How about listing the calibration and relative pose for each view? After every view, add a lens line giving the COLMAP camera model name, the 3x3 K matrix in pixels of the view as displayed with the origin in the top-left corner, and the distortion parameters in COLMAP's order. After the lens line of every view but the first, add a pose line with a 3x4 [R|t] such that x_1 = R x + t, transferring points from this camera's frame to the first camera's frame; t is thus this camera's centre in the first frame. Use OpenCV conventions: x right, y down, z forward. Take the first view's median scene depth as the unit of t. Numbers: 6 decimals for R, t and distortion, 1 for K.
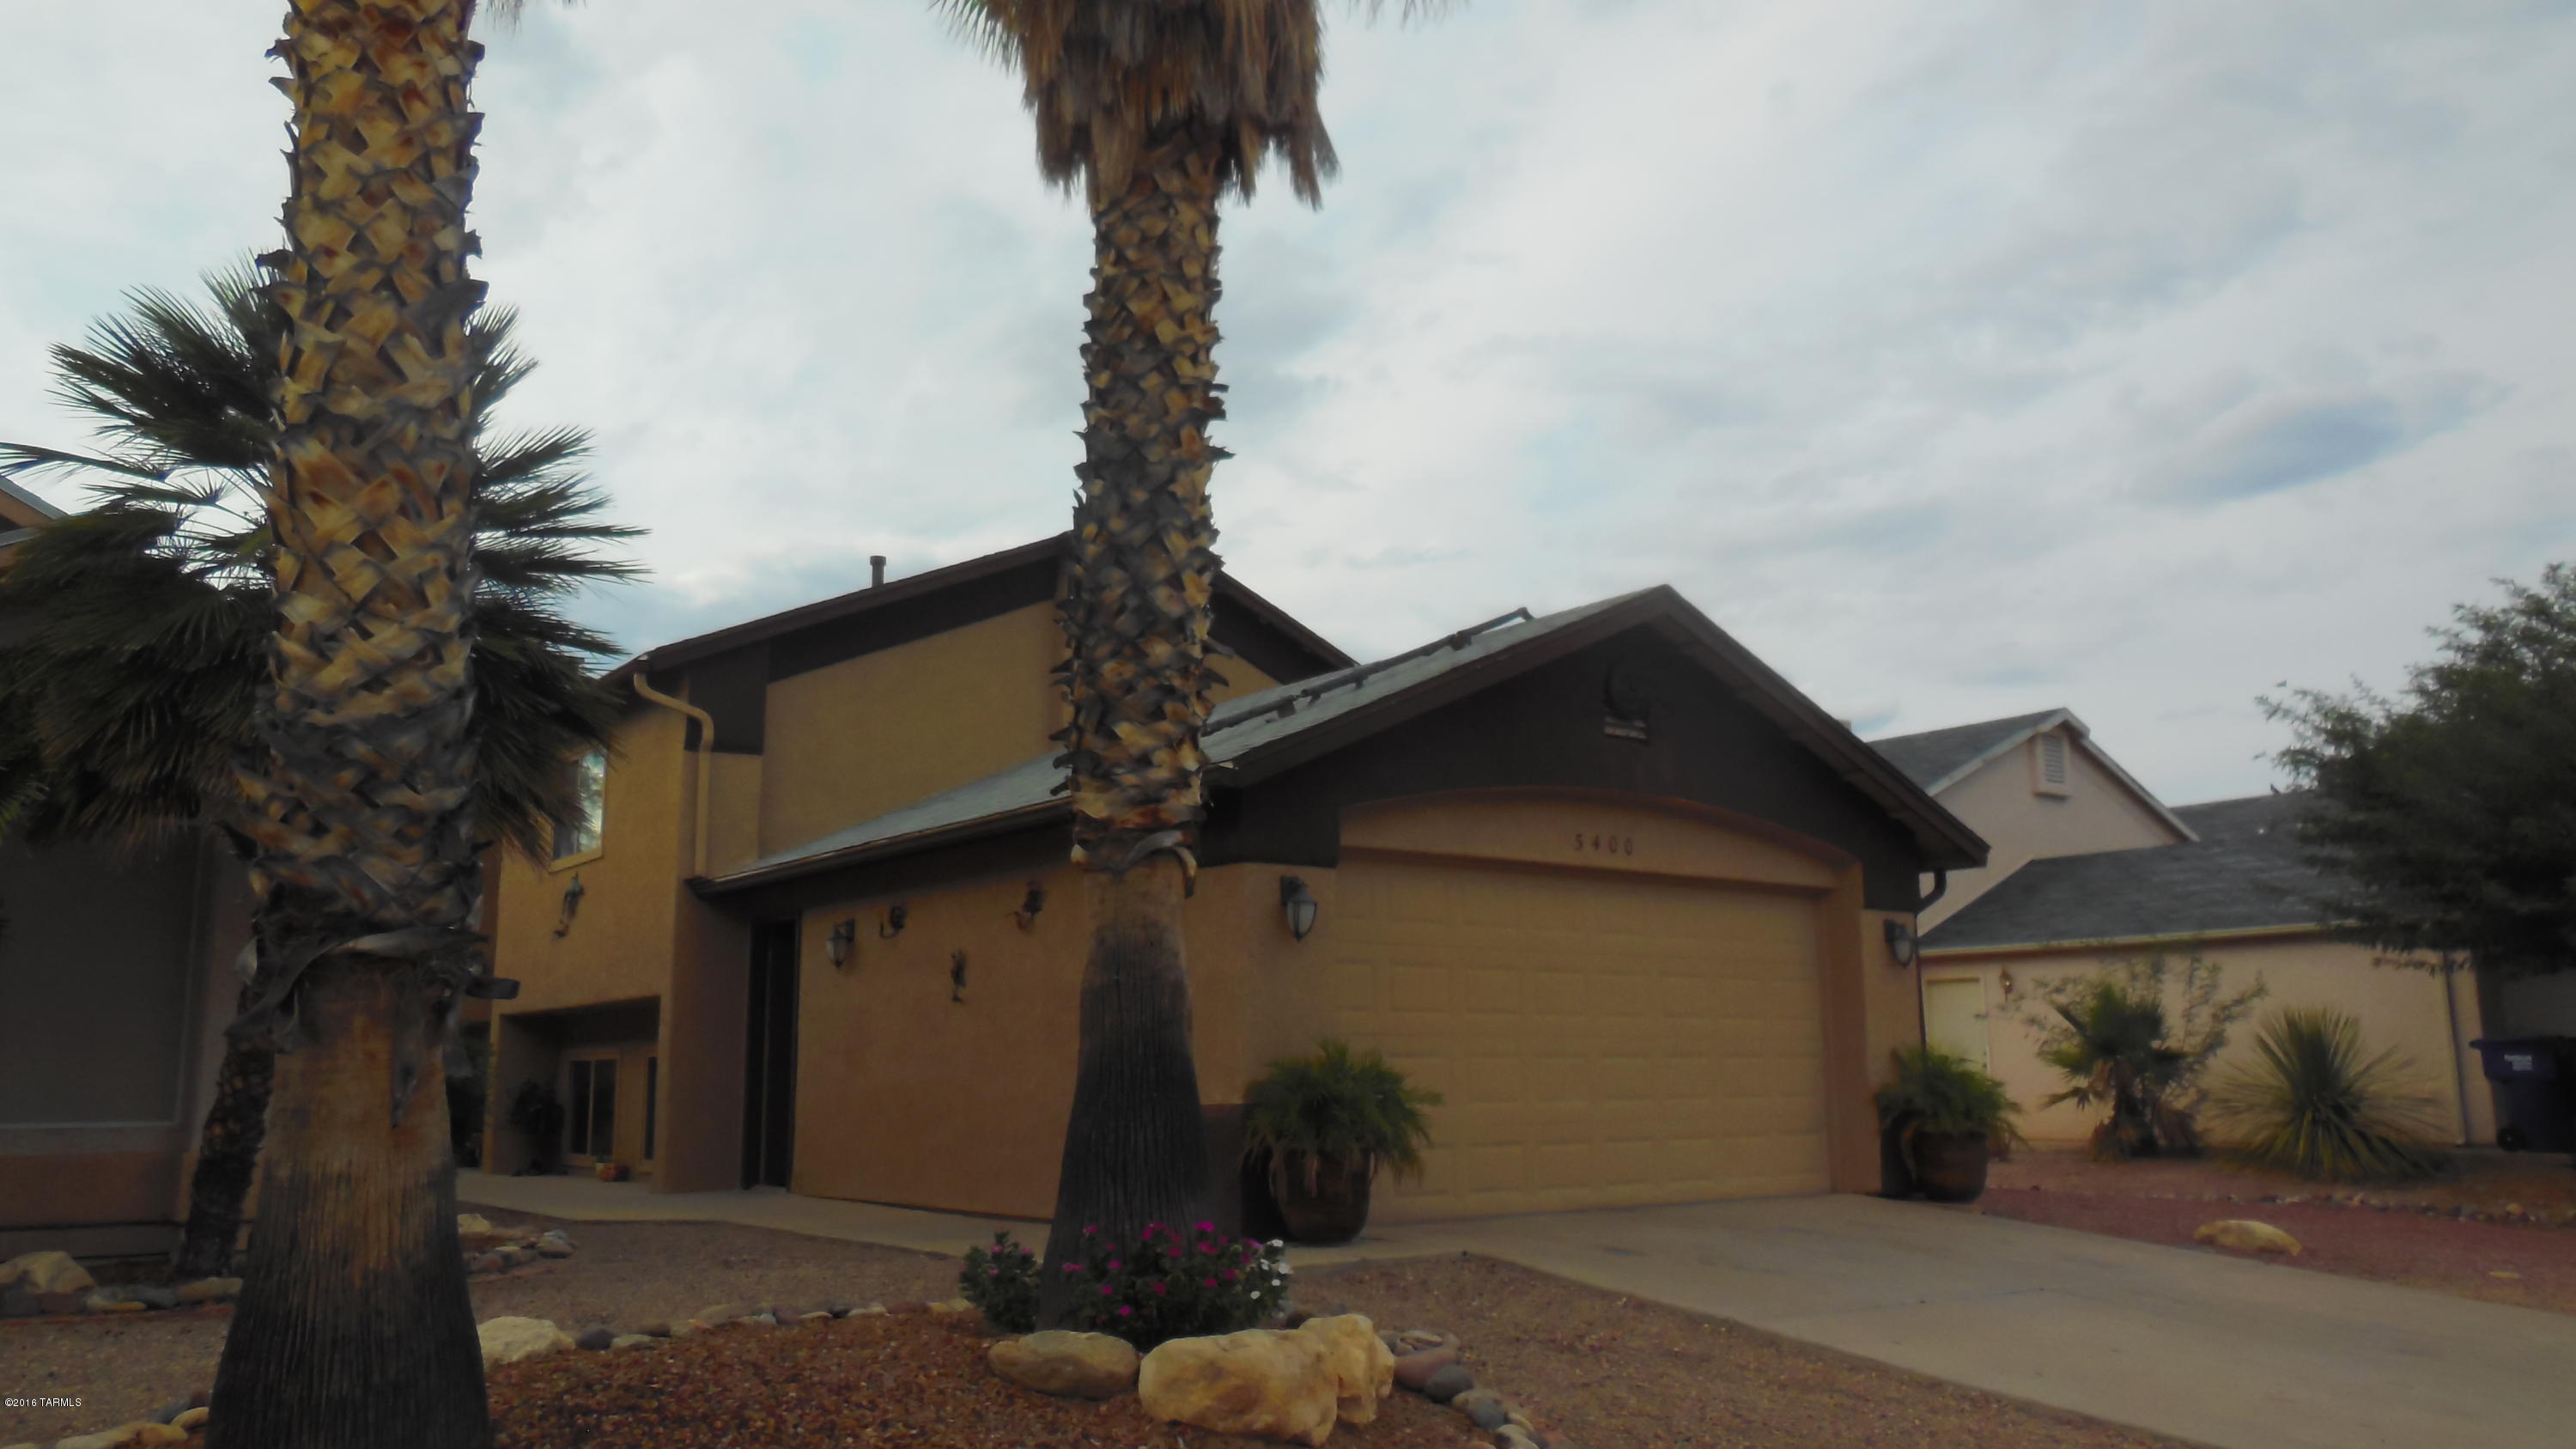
lens RADIAL K [[1915.2, 0, 1309.9], [0, 1915.2, 737.9], [0, 0, 1]] dist [0.005514, 0.000742]
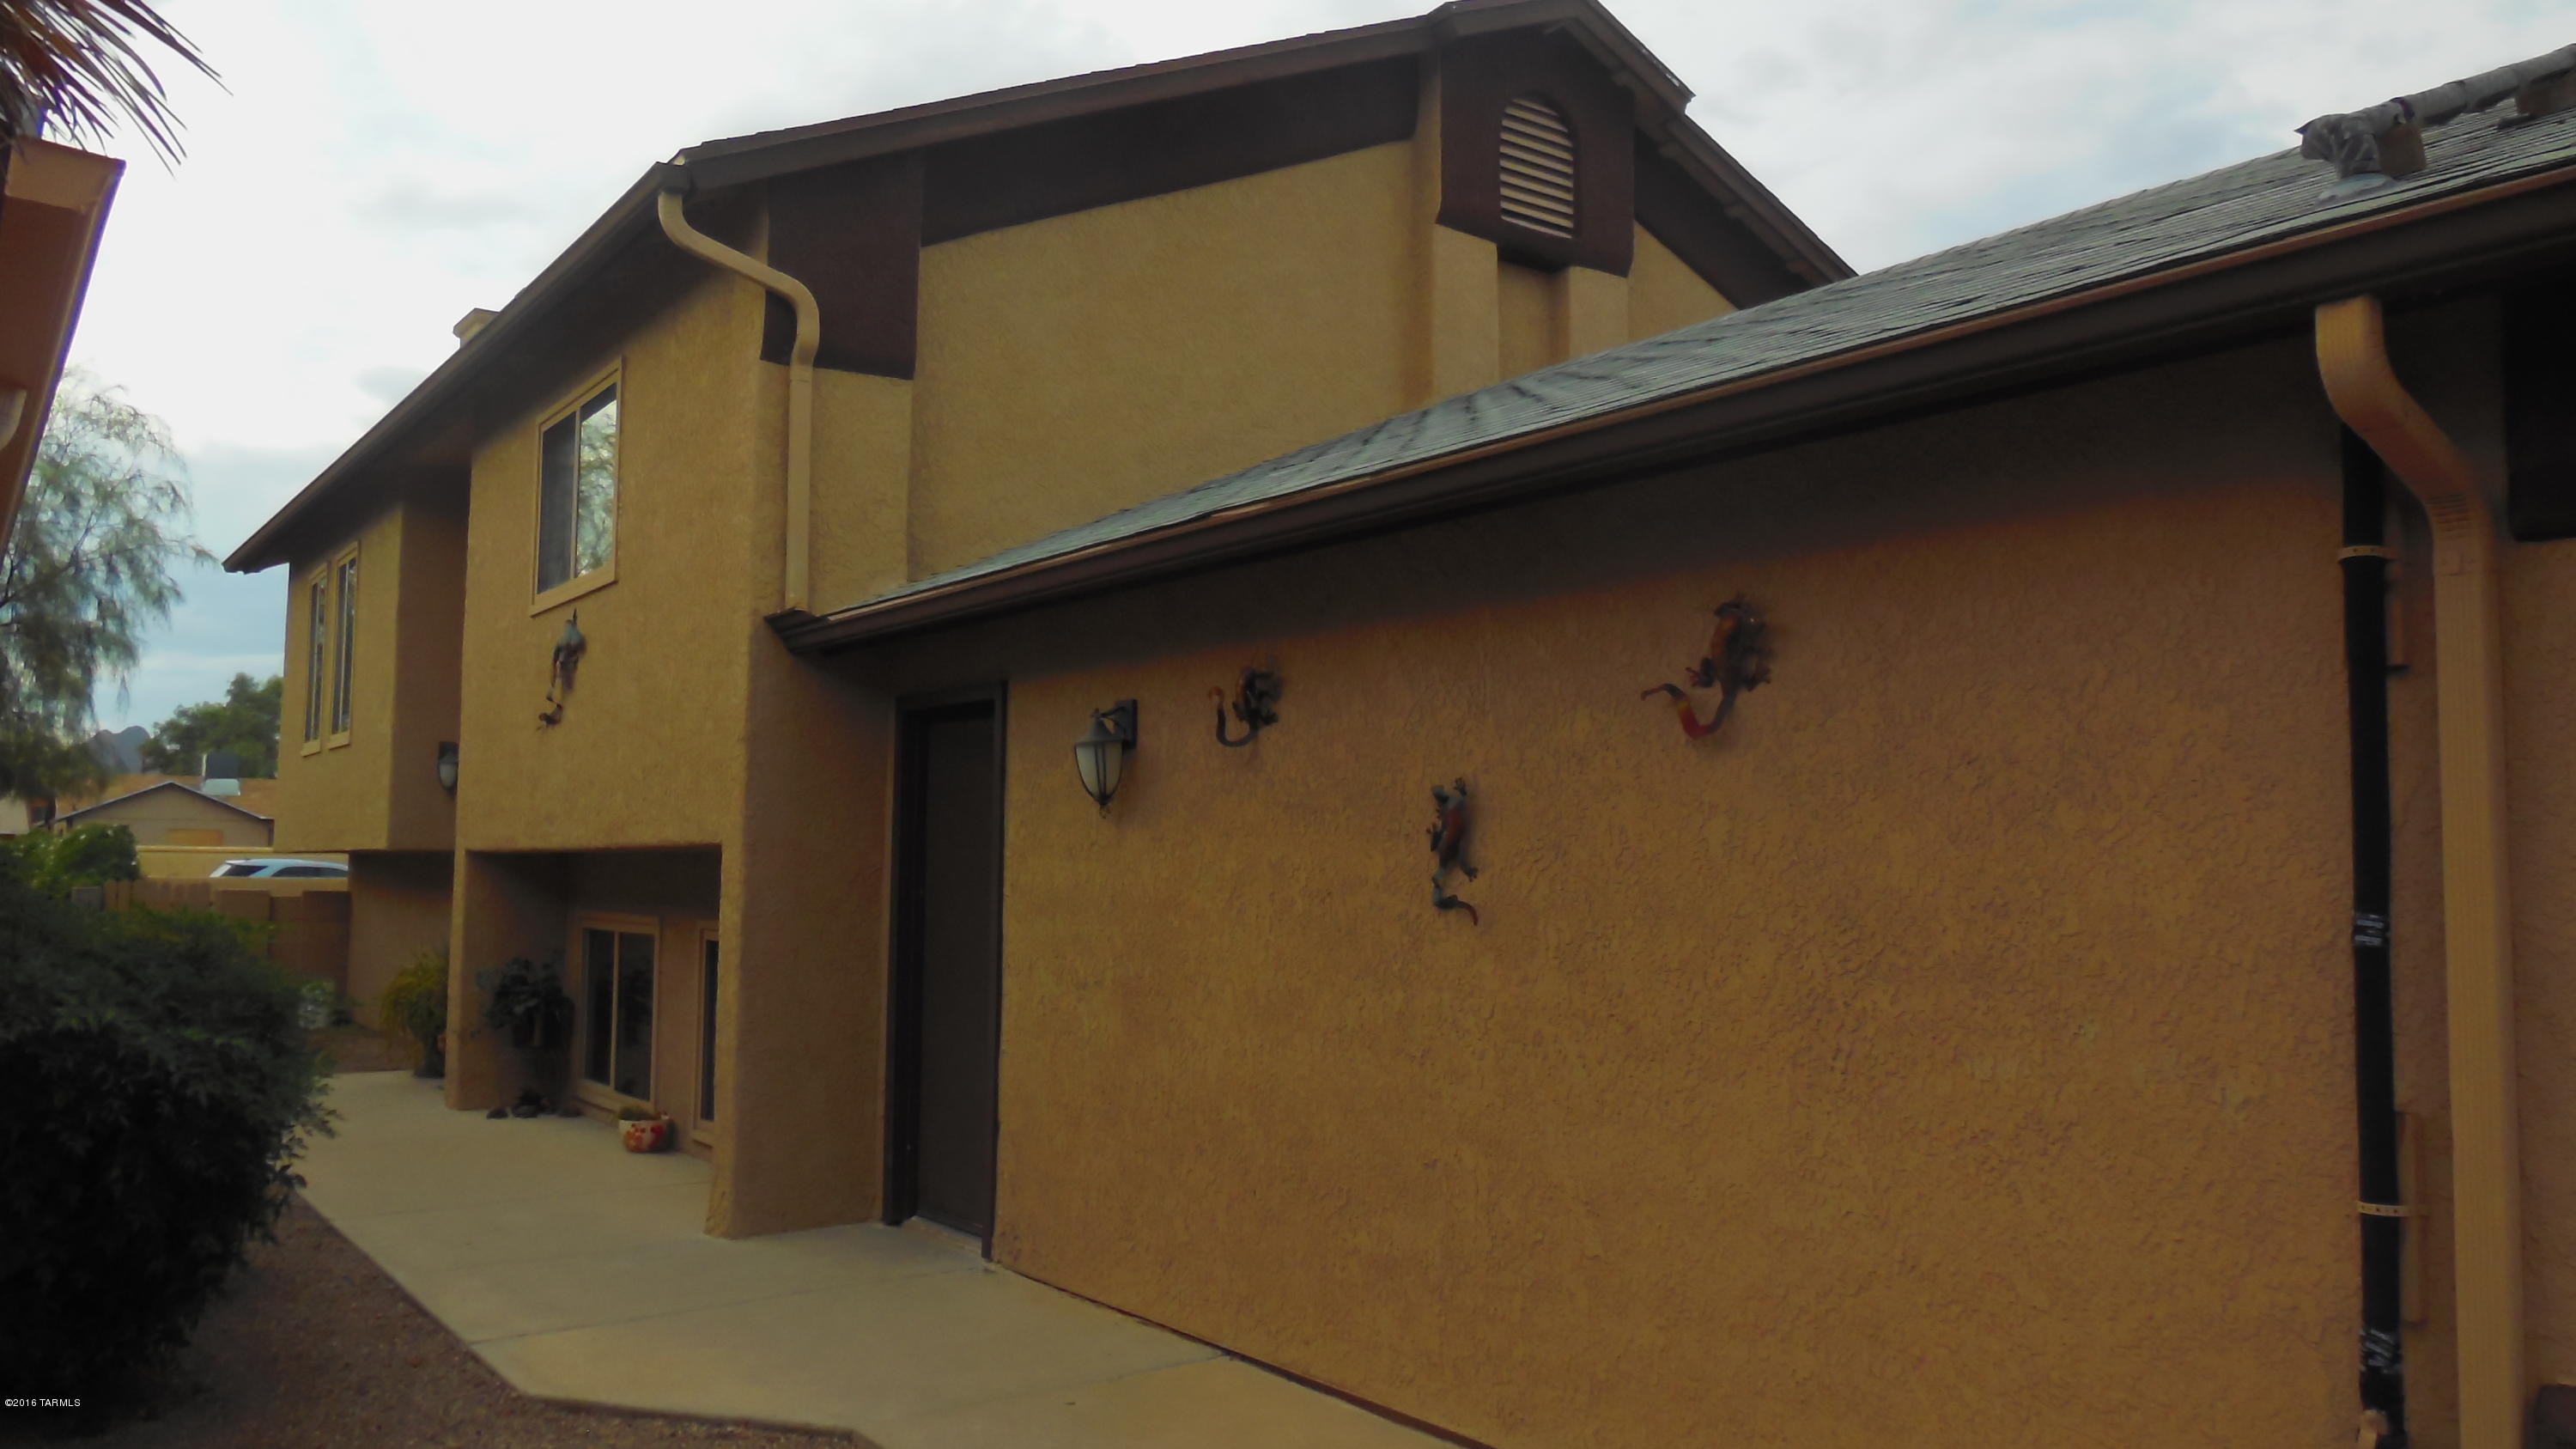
lens RADIAL K [[1915.2, 0, 1268.1], [0, 1915.2, 723.0], [0, 0, 1]] dist [0.005514, 0.000742]
pose [[0.998328, 0.019321, -0.054482, -0.164952], [-0.013995, 0.995235, 0.096498, 0.050403], [0.056087, -0.095574, 0.993841, 0.499682]]
